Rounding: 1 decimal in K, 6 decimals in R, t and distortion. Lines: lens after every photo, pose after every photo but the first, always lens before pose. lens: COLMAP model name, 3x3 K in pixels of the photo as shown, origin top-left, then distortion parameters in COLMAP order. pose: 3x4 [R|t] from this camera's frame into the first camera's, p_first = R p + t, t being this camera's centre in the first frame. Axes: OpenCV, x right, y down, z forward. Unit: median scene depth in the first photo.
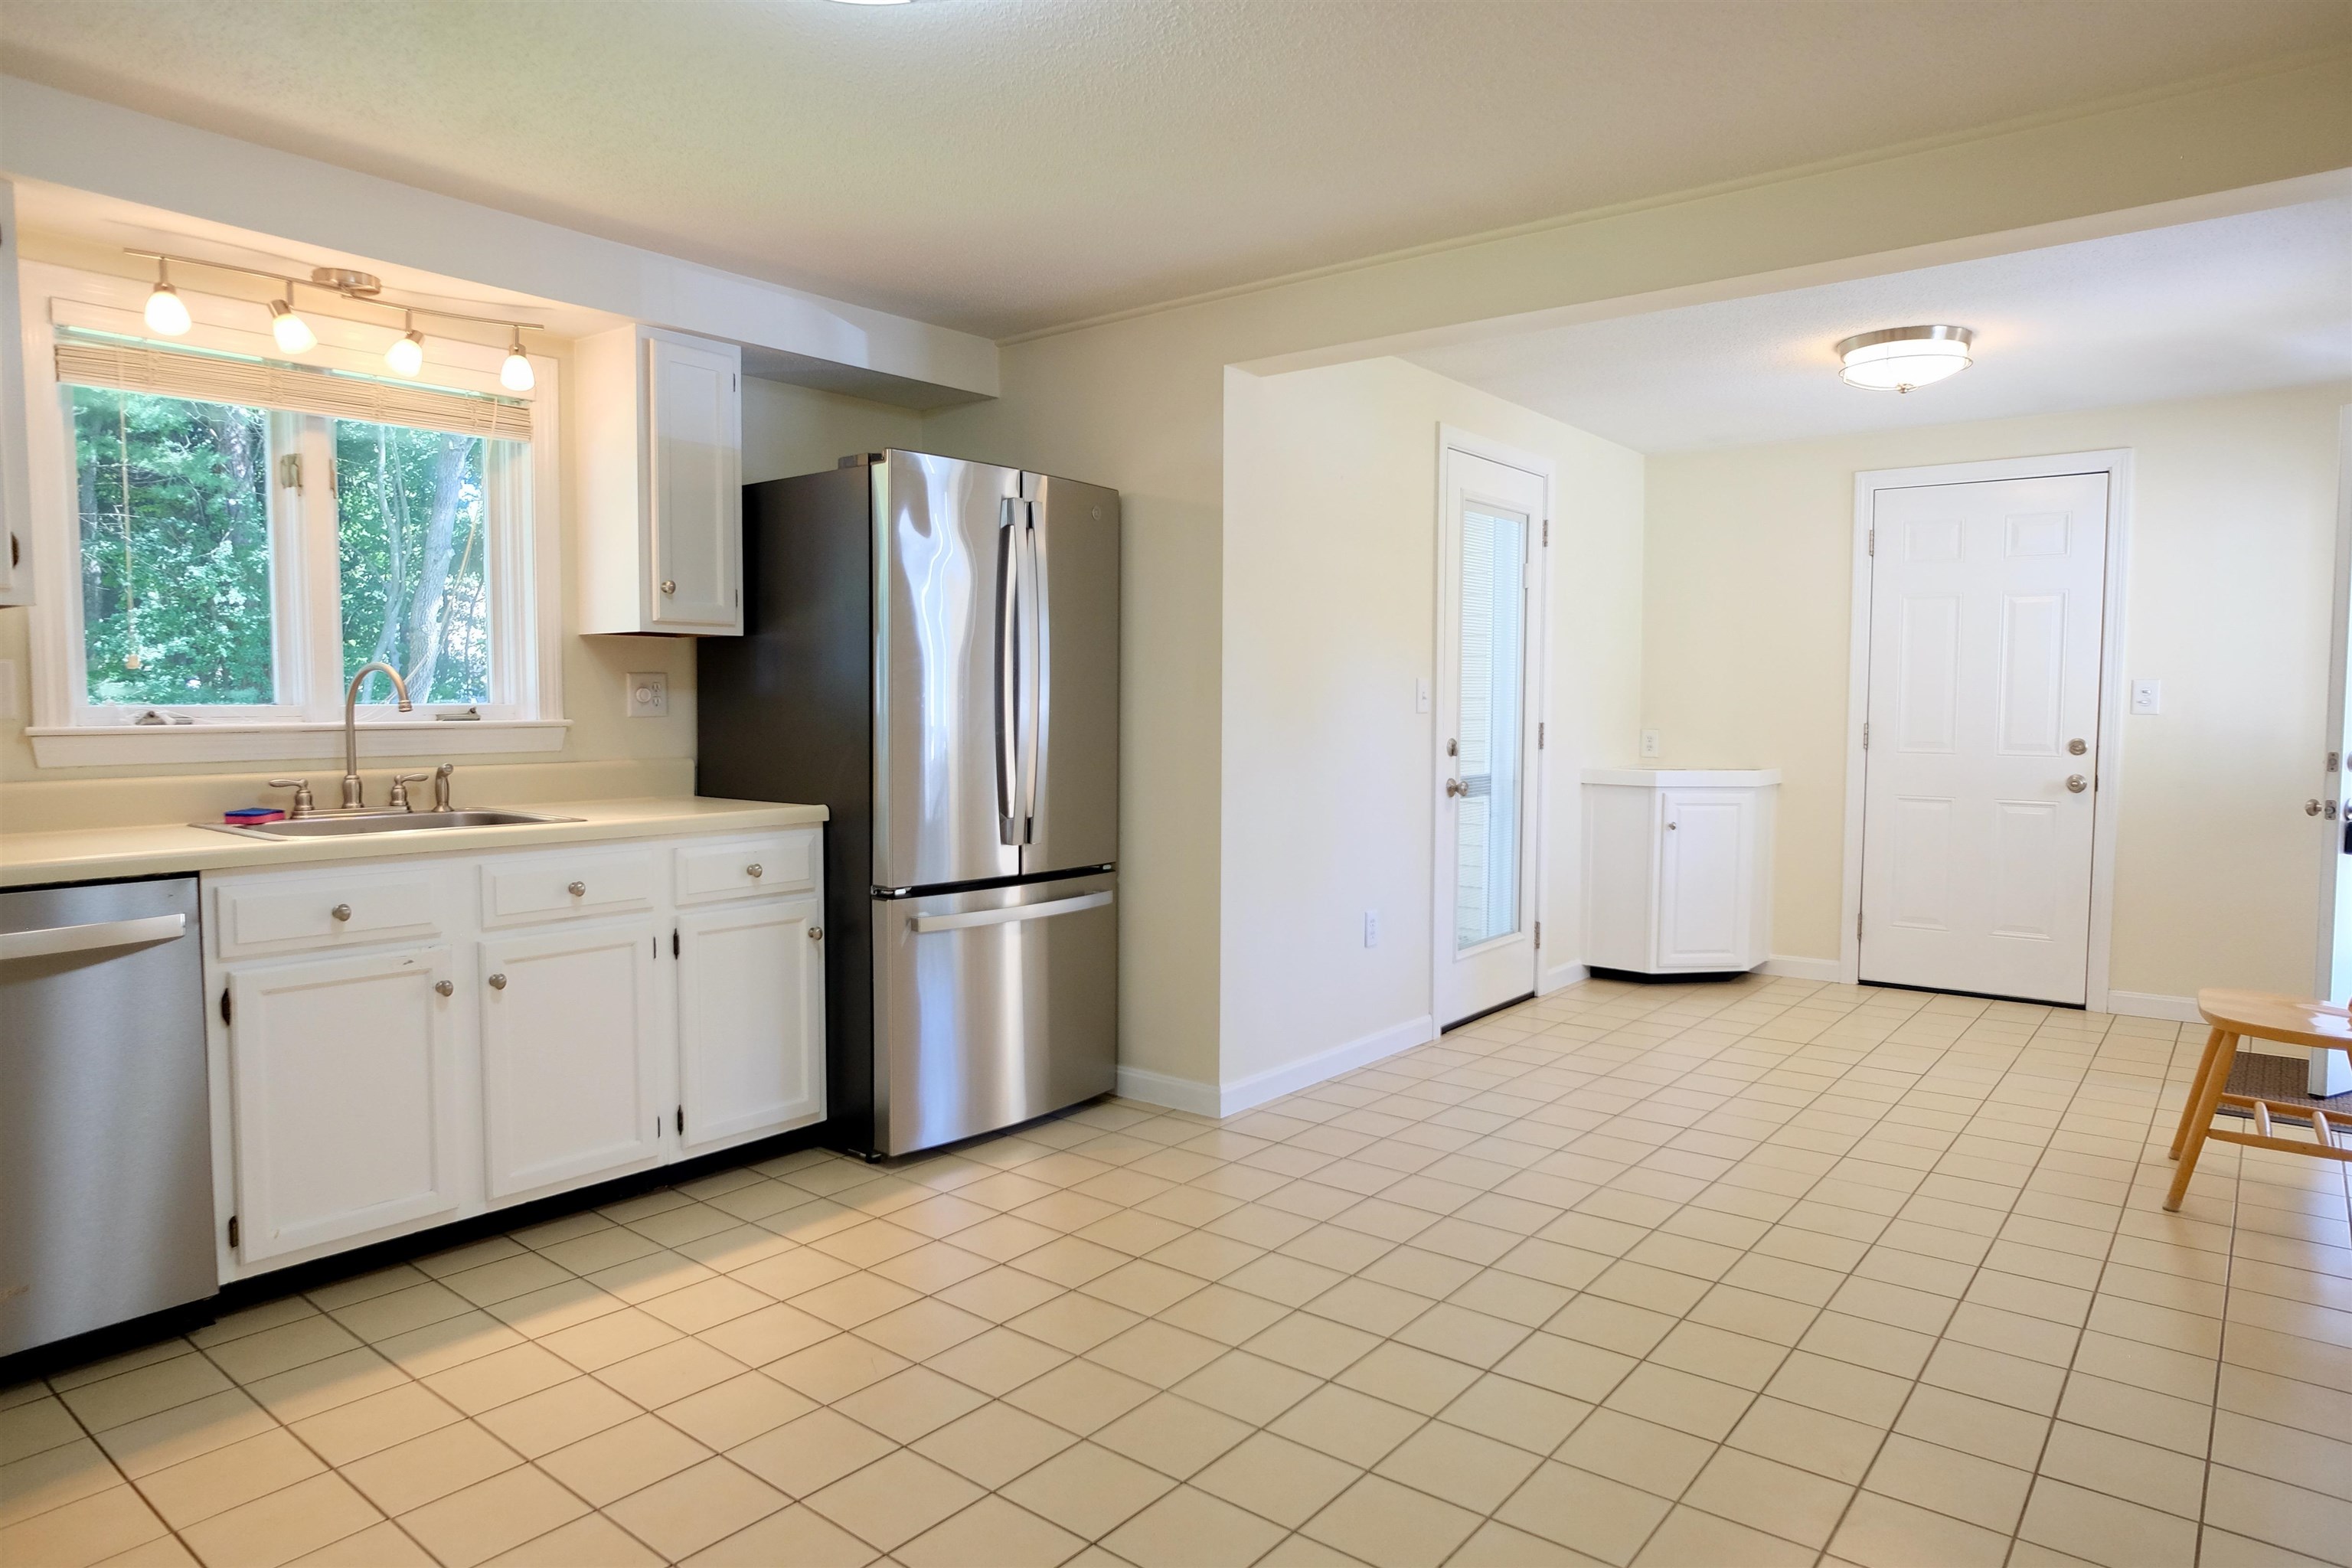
lens RADIAL K [[1421.4, 0, 1181.4], [0, 1421.4, 781.9], [0, 0, 1]] dist [-0.046266, 0.037257]
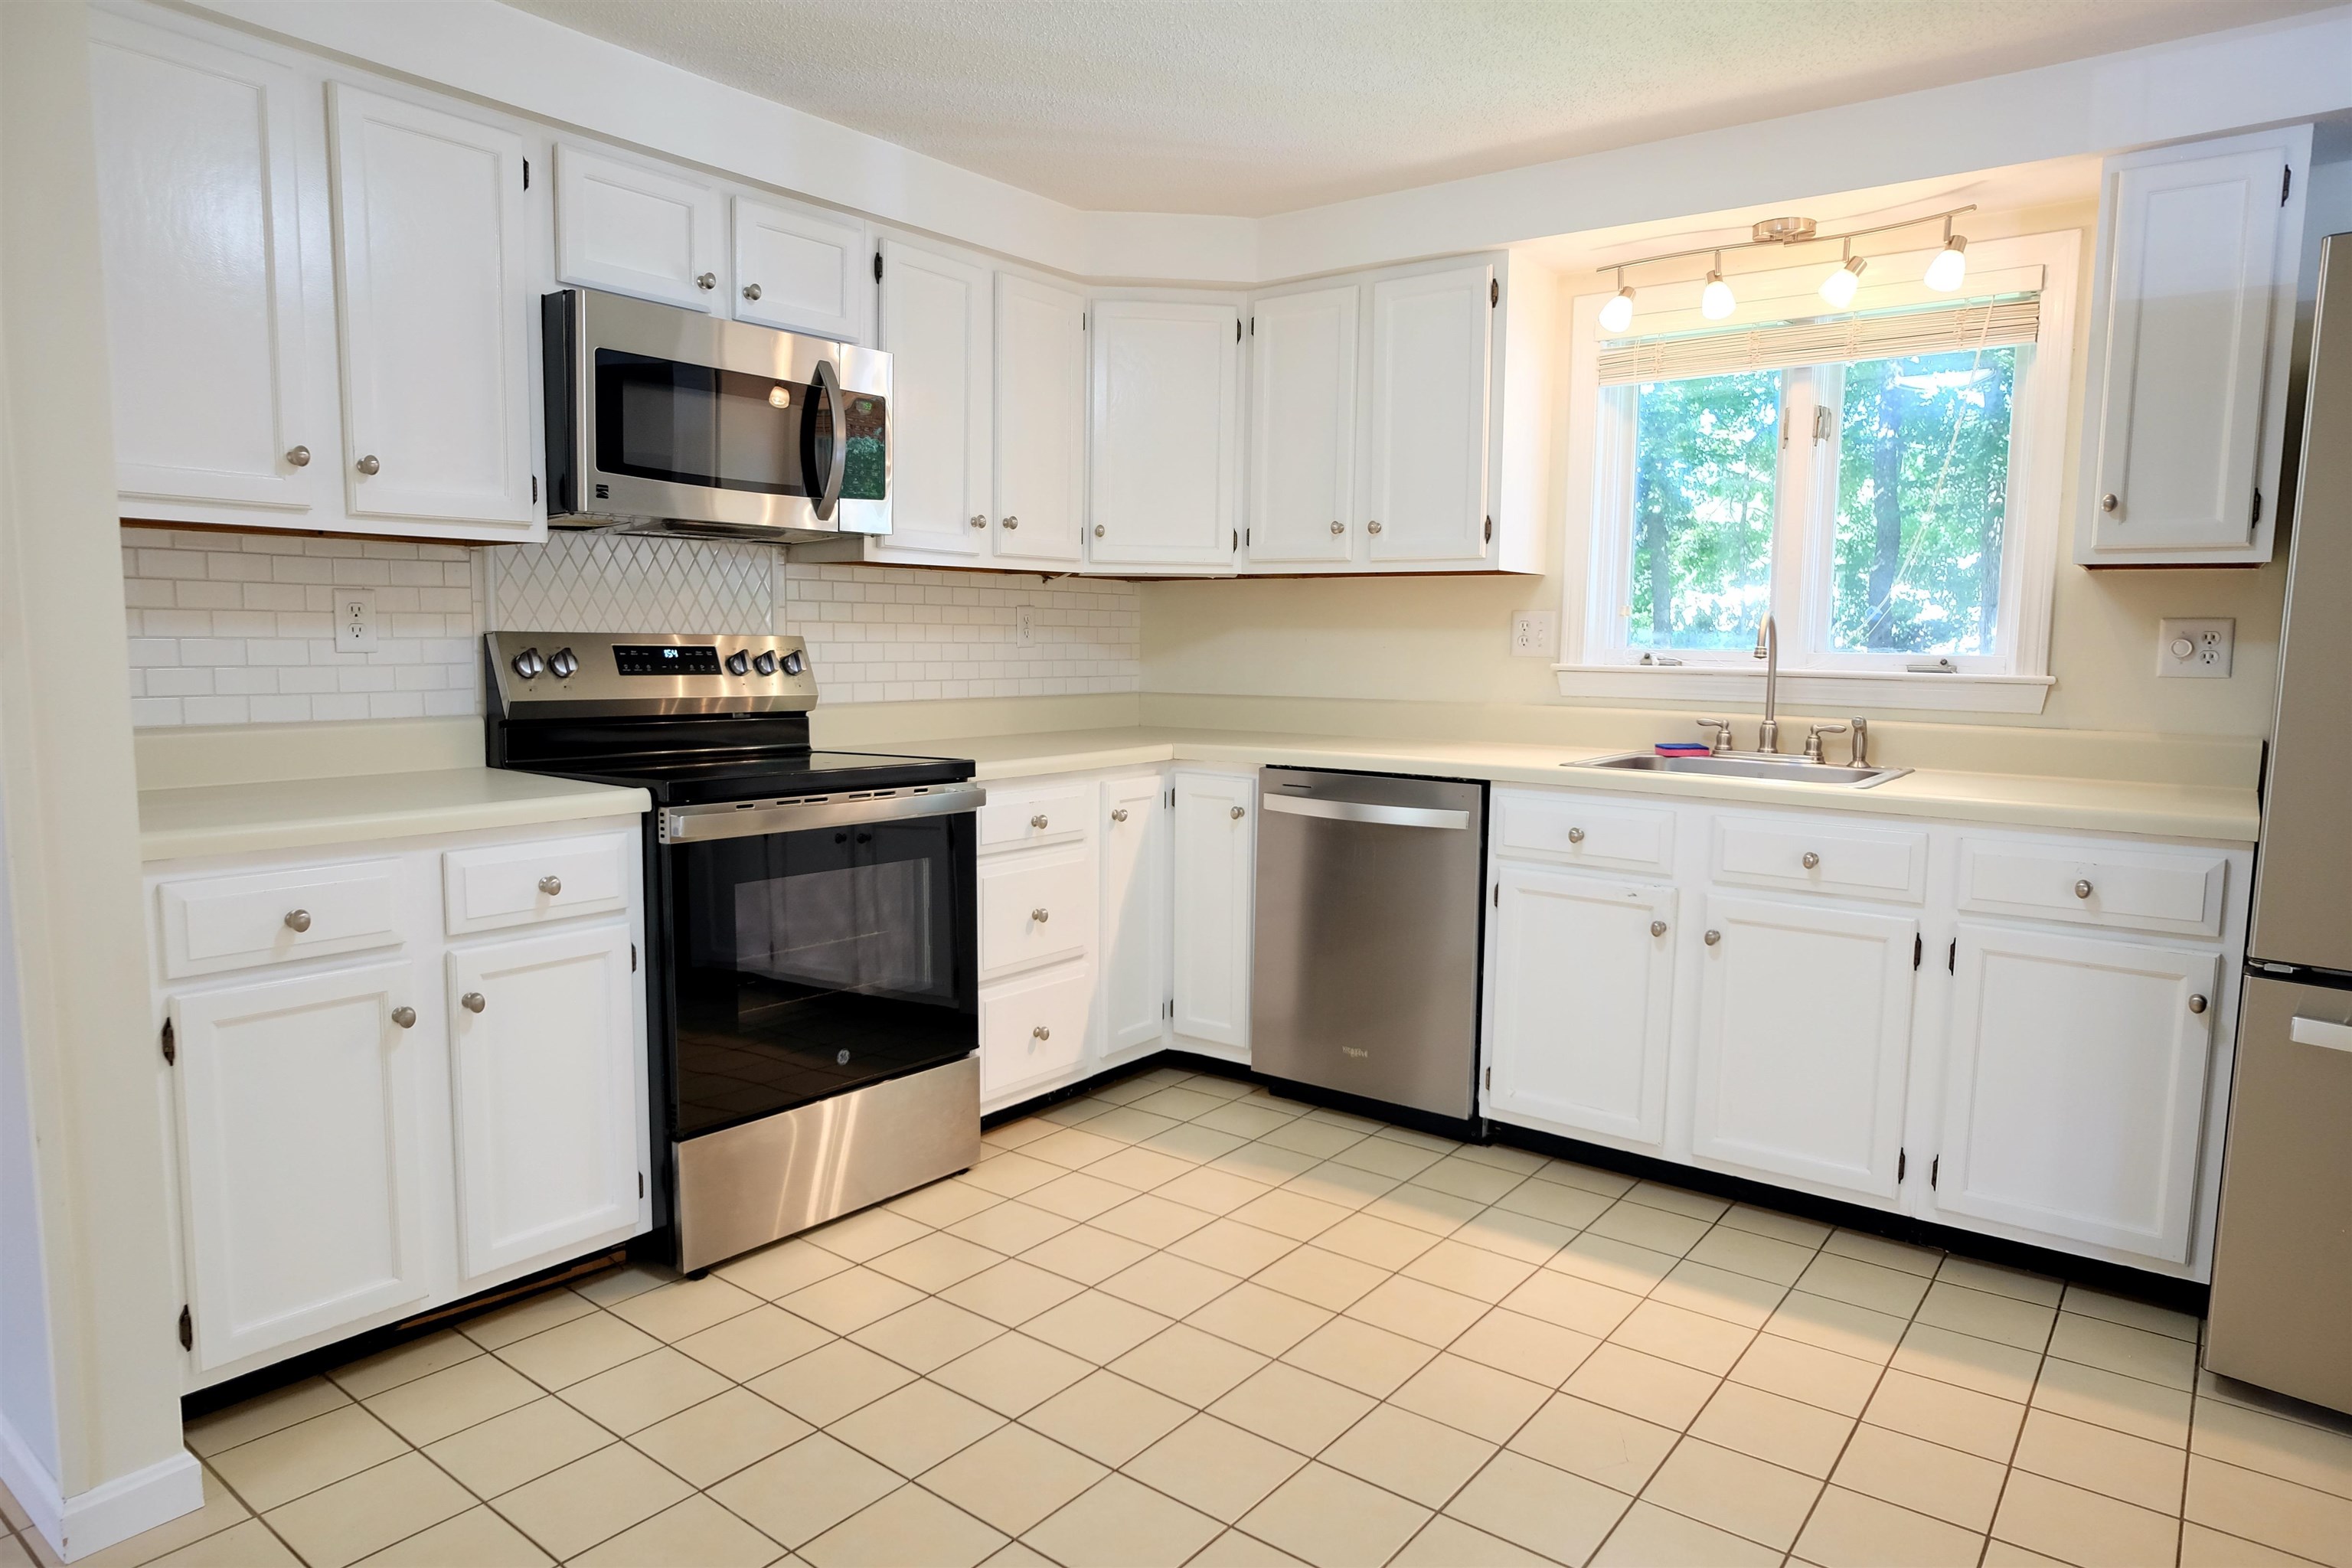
lens RADIAL K [[1421.4, 0, 1175.8], [0, 1421.4, 782.4], [0, 0, 1]] dist [-0.046266, 0.037257]
pose [[0.026774, 0.104107, -0.994206, 0.415638], [-0.073339, 0.992087, 0.101910, -0.032690], [0.996948, 0.070185, 0.034197, 0.531226]]
